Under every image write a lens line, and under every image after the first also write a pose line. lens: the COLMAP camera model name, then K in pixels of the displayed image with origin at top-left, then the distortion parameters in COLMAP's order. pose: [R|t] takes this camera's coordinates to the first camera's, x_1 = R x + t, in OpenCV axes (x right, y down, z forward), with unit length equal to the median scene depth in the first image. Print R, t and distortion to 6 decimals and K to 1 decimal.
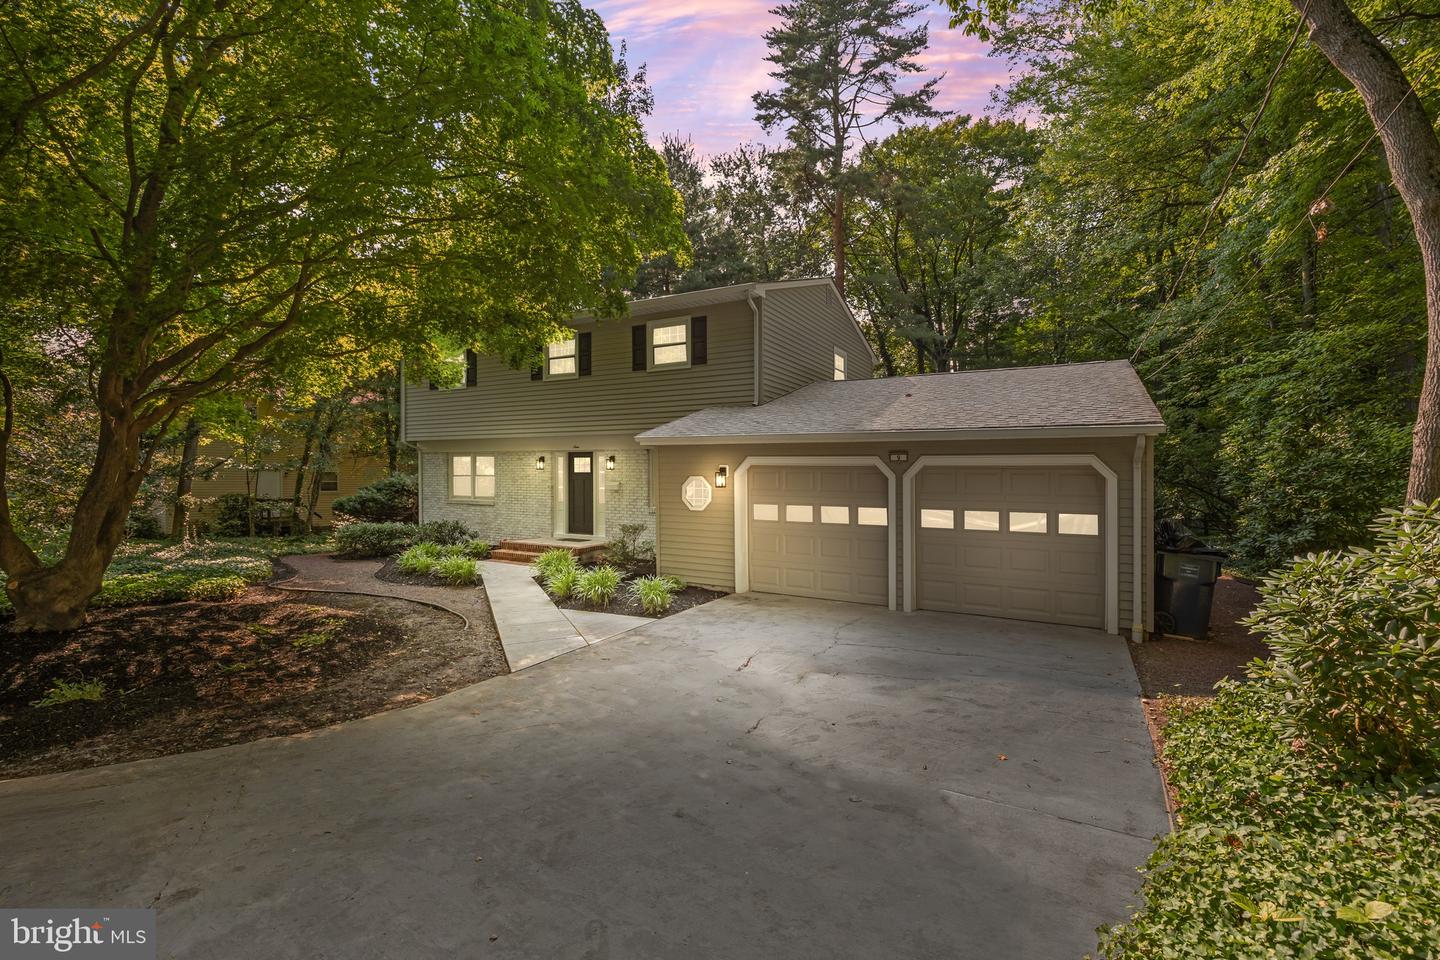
lens RADIAL K [[625.7, 0, 721.2], [0, 625.7, 477.6], [0, 0, 1]] dist [-0.001042, -0.000023]
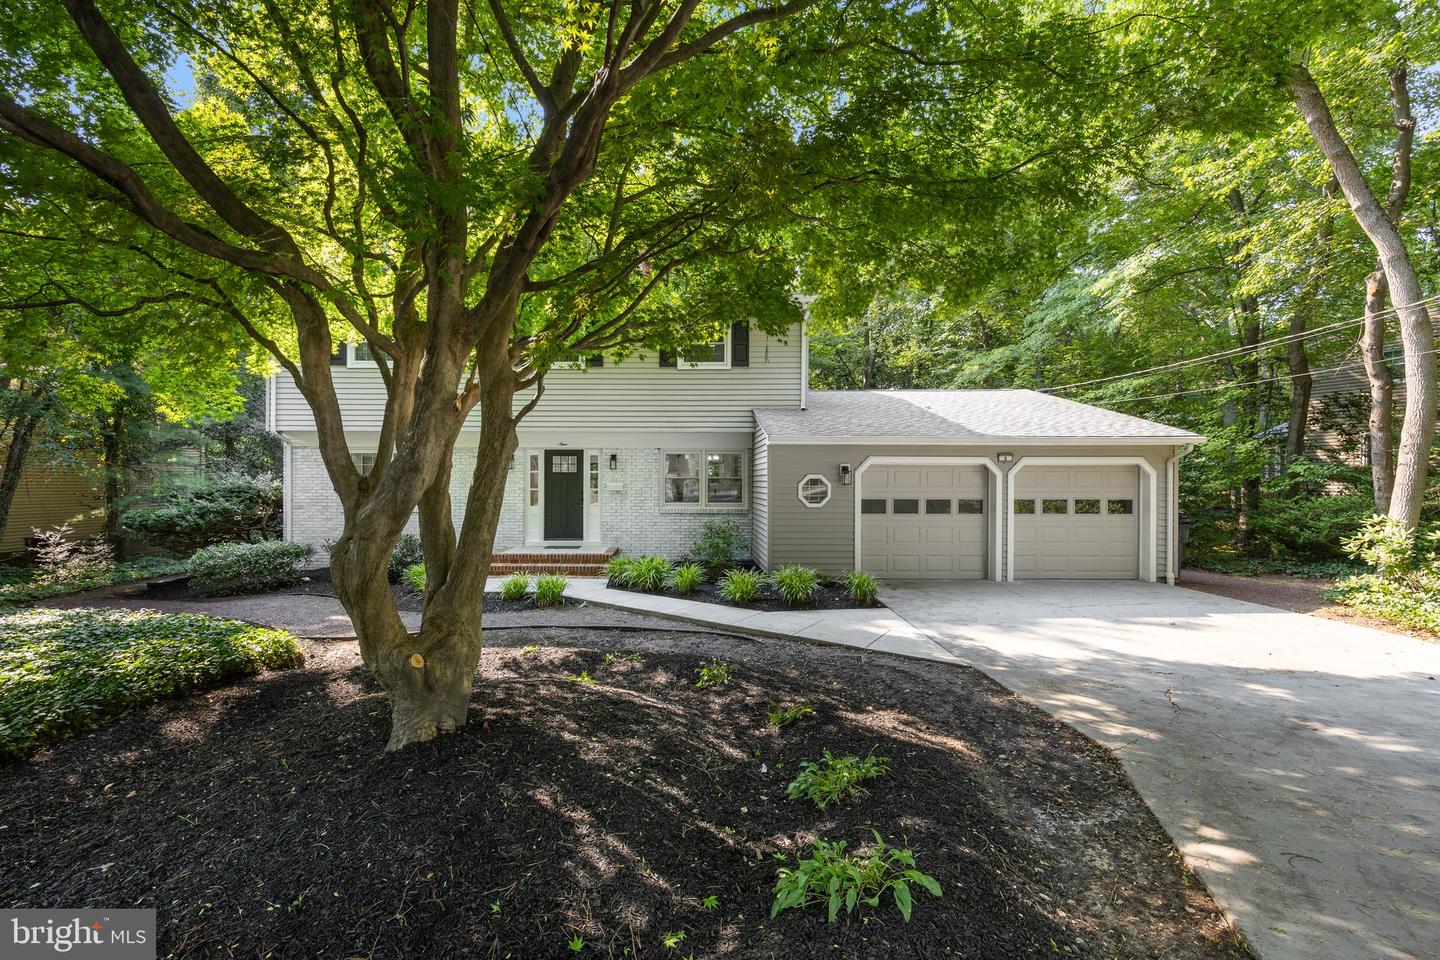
lens RADIAL K [[586.7, 0, 720.8], [0, 586.7, 478.1], [0, 0, 1]] dist [-0.000105, 0.000184]
pose [[0.872107, -0.001123, 0.489313, -0.507351], [0.004701, 0.999970, -0.006084, 0.007737], [-0.489292, 0.007606, 0.872087, 0.168796]]
